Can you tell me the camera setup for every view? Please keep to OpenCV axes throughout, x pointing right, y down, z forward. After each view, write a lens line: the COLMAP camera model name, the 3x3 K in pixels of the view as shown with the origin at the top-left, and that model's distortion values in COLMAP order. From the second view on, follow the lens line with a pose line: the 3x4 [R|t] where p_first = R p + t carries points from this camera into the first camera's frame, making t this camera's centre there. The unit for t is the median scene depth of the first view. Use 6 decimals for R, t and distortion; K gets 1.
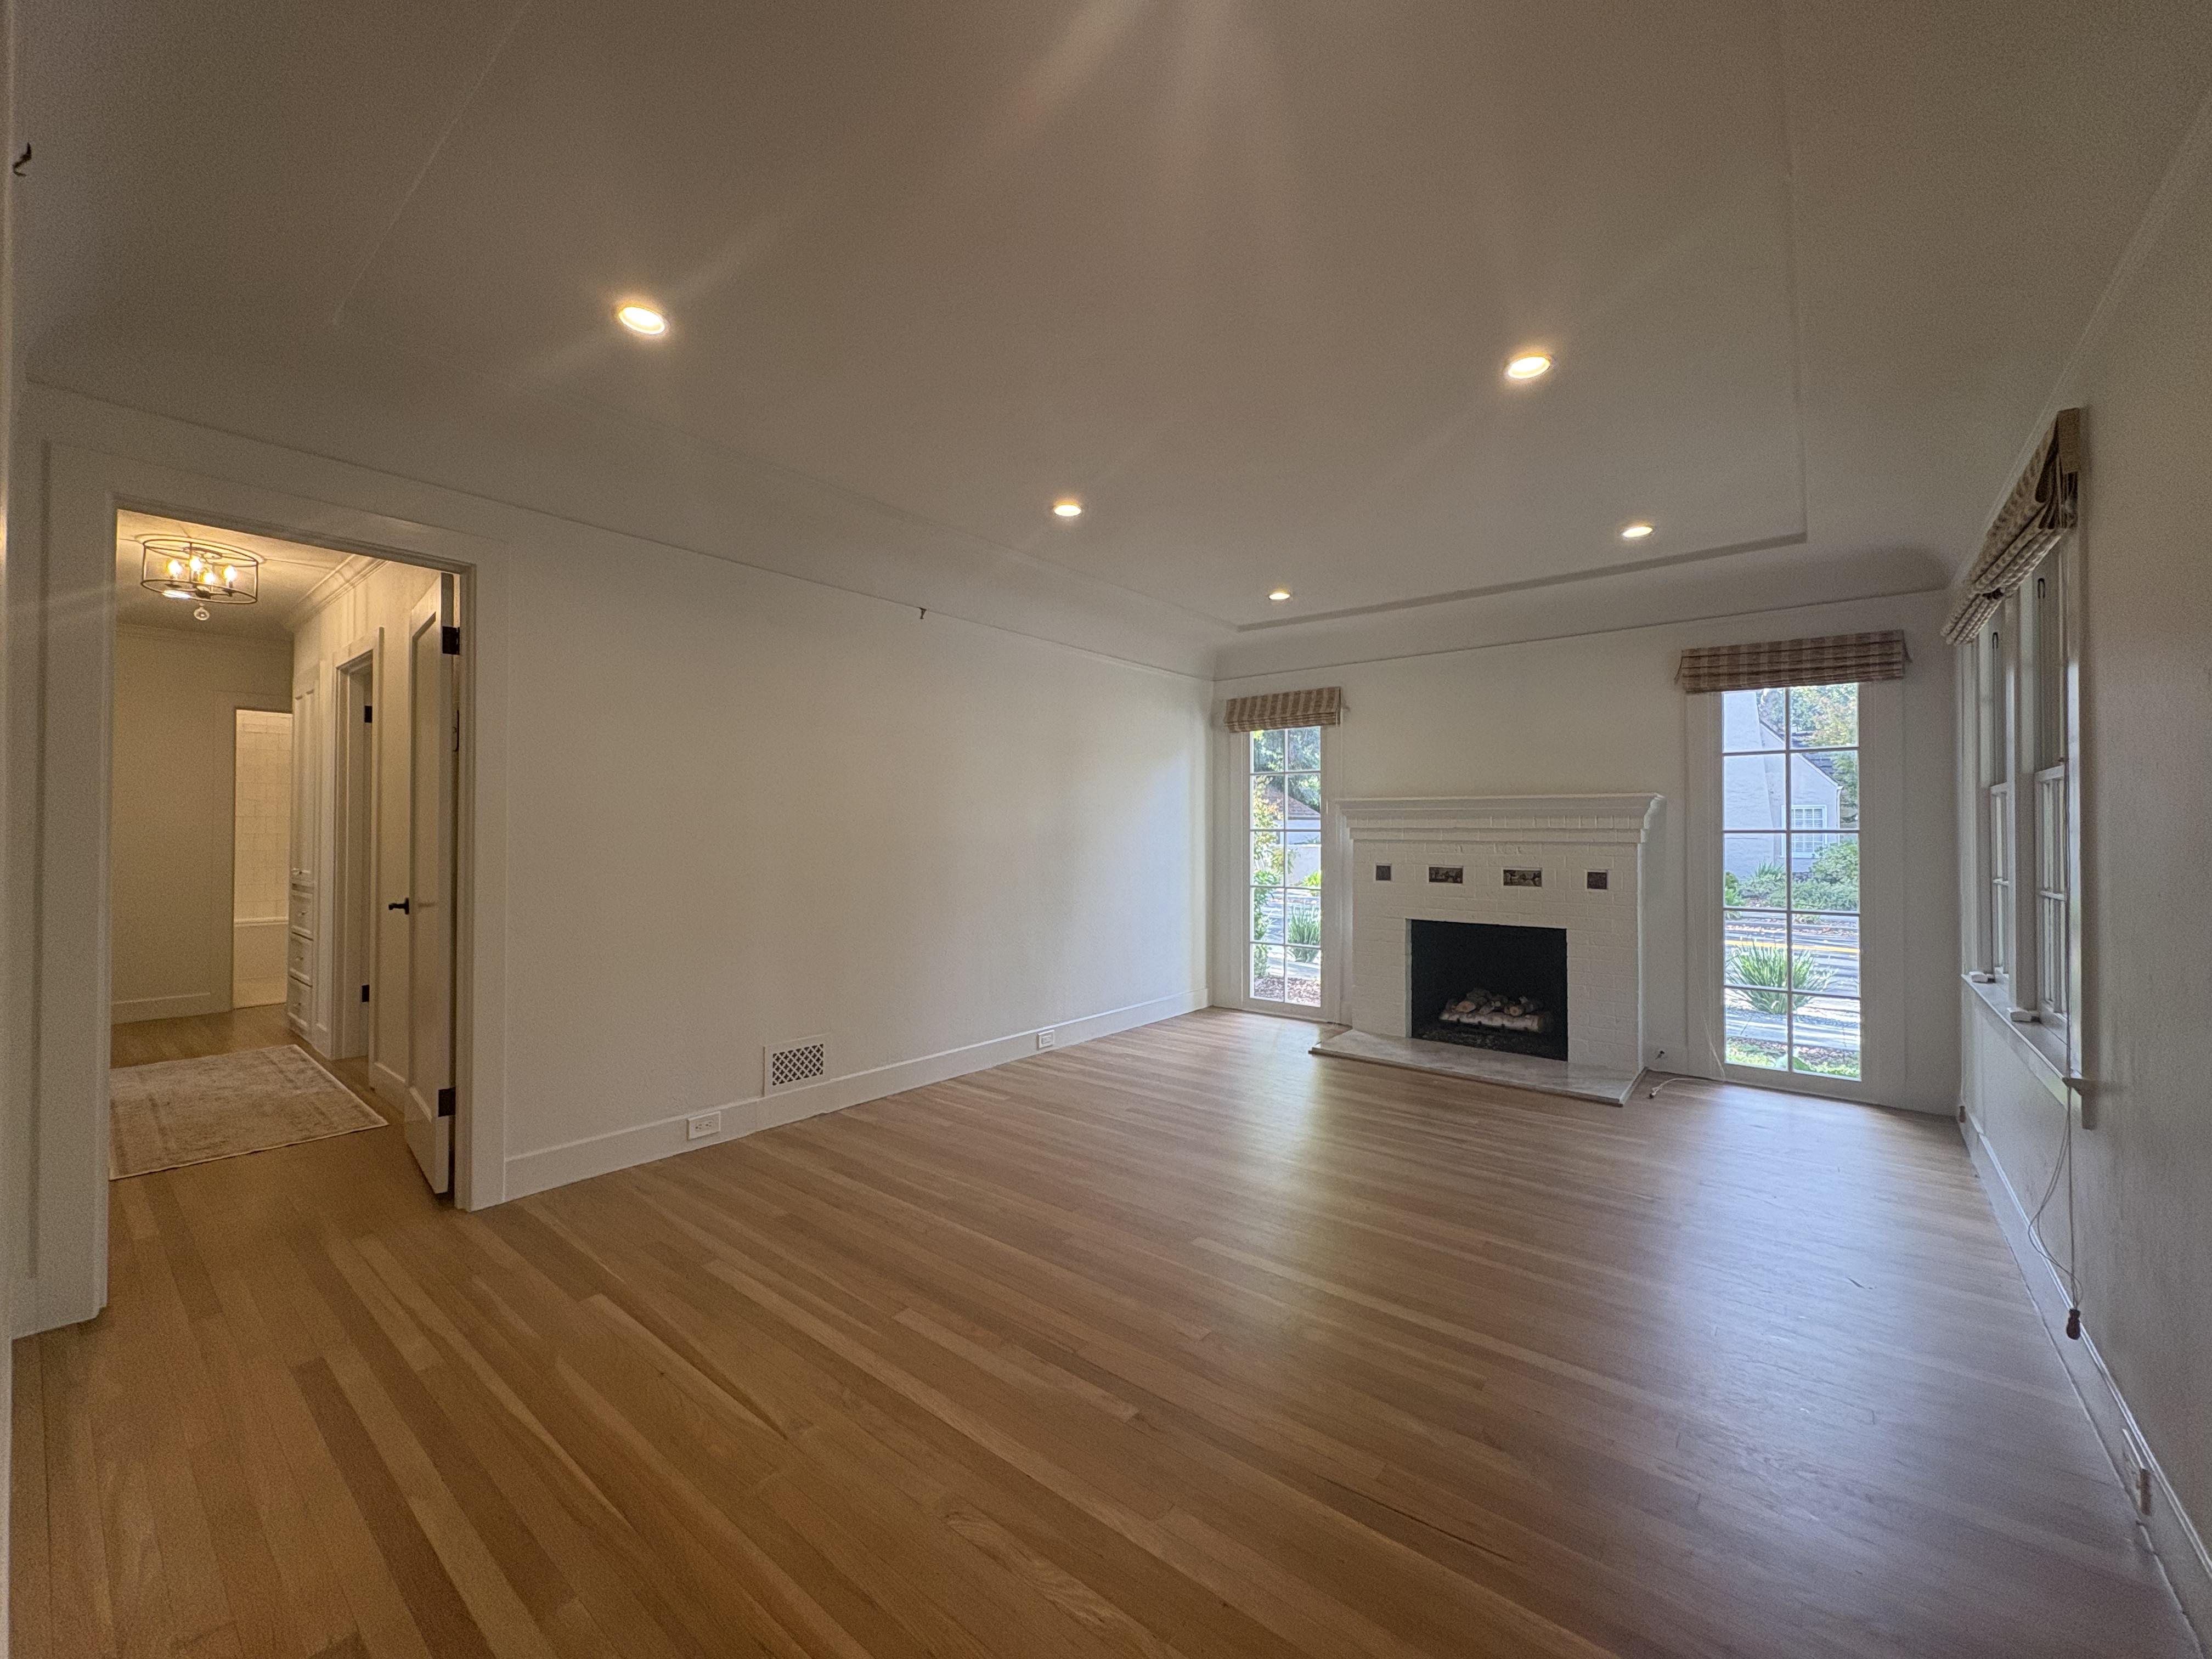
lens RADIAL K [[882.0, 0, 1105.7], [0, 882.0, 820.0], [0, 0, 1]] dist [0.004176, -0.000419]
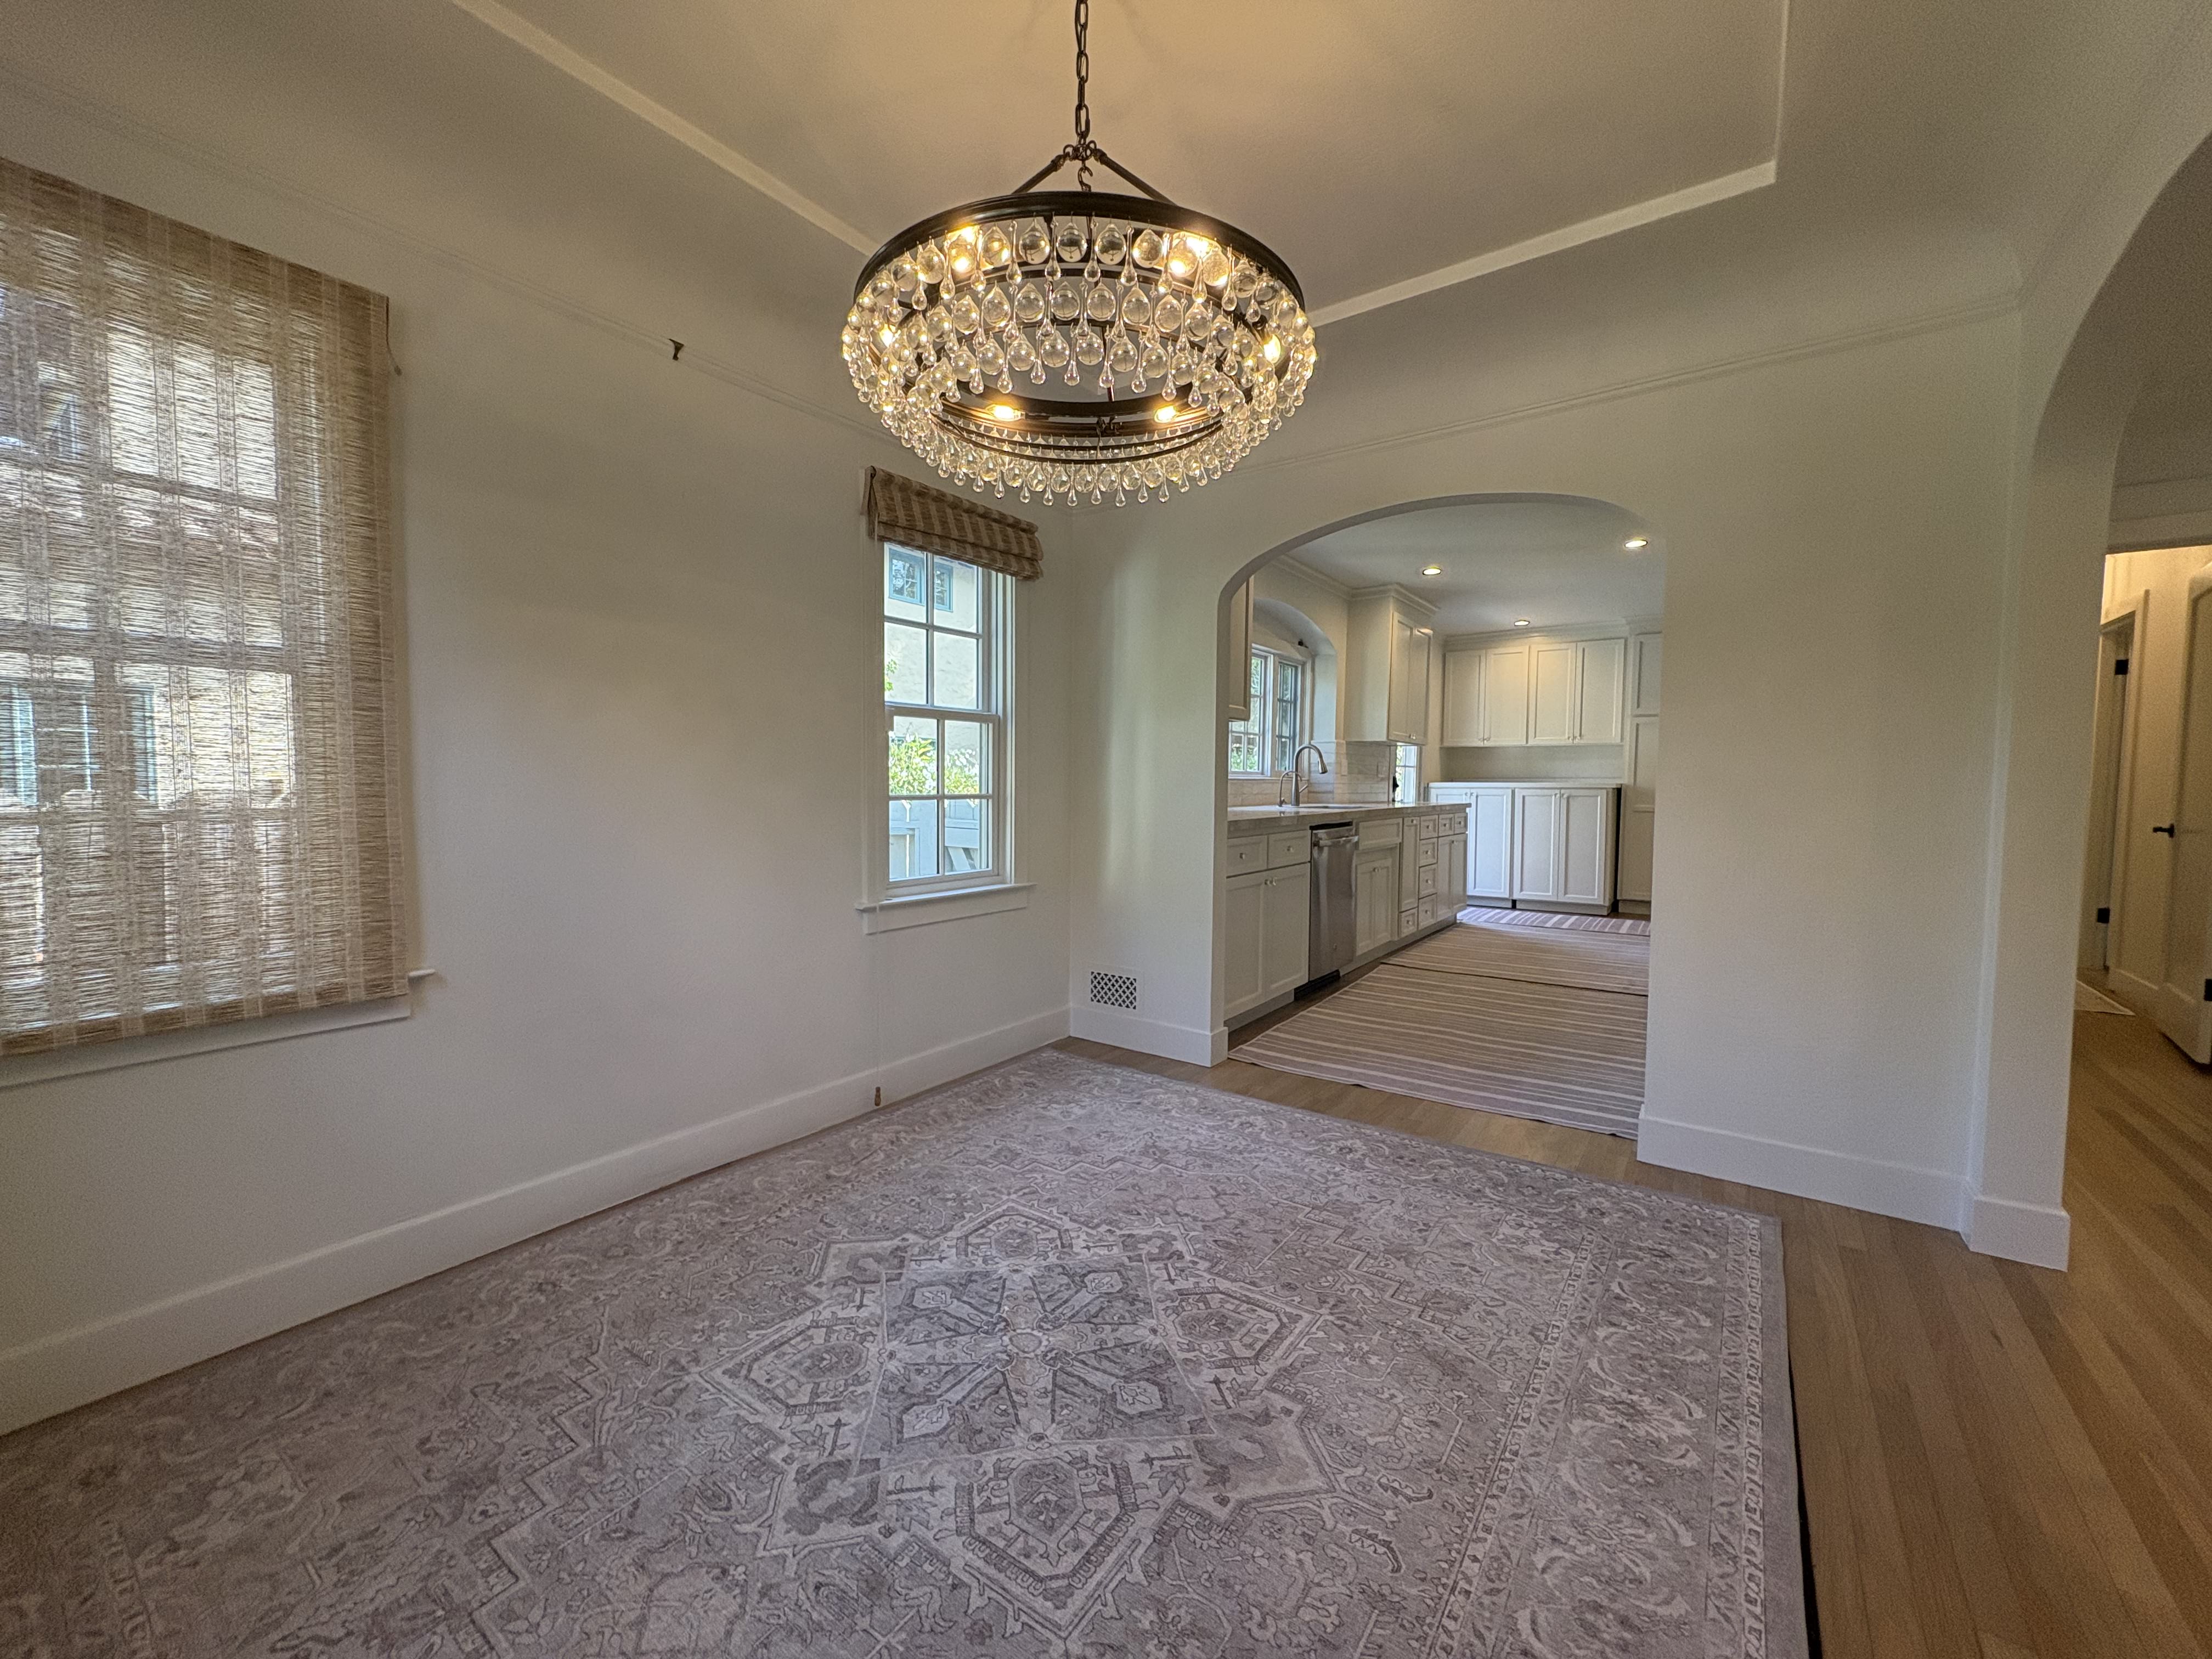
lens RADIAL K [[882.0, 0, 1100.6], [0, 882.0, 828.9], [0, 0, 1]] dist [0.004176, -0.000419]
pose [[0.056147, 0.055618, -0.996872, 0.272504], [0.003123, 0.998433, 0.055881, 0.021037], [0.998418, -0.006251, 0.055885, -0.433653]]
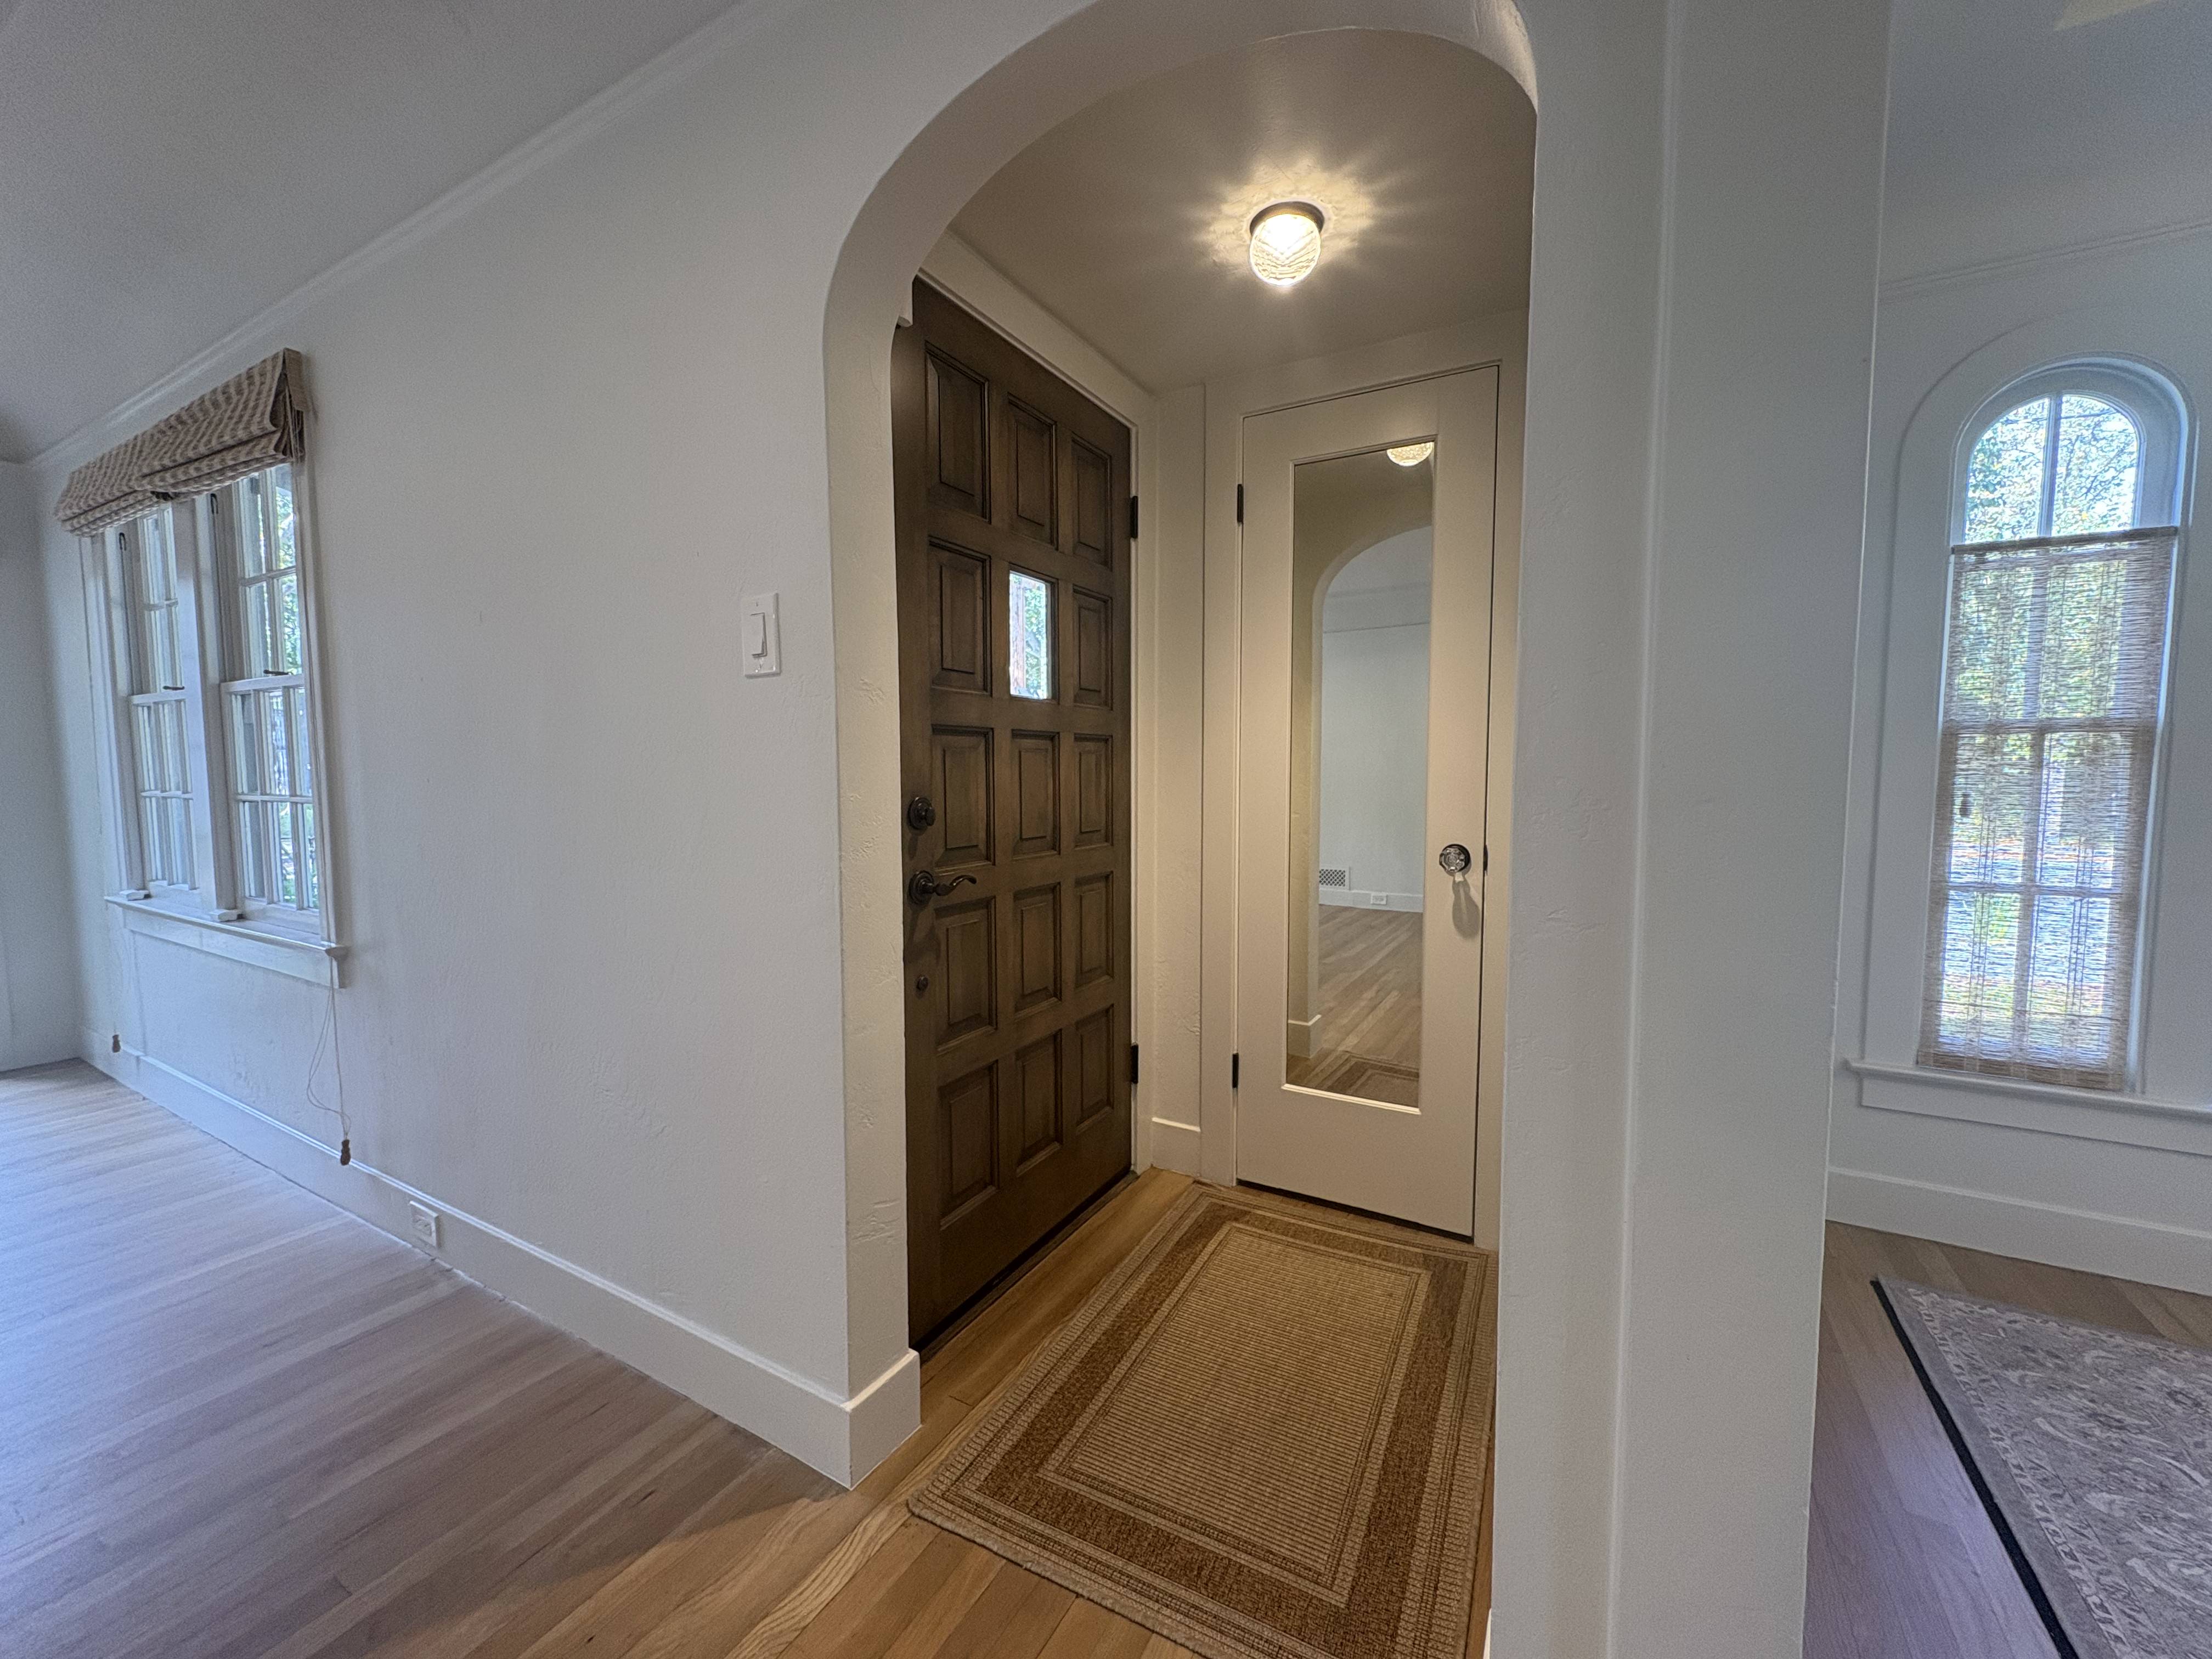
lens RADIAL K [[882.0, 0, 1100.1], [0, 882.0, 827.8], [0, 0, 1]] dist [0.004176, -0.000419]
pose [[-0.158099, -0.074067, 0.984641, -0.083852], [-0.009824, 0.997251, 0.073438, 0.016221], [-0.987374, 0.001938, -0.158392, 0.079852]]
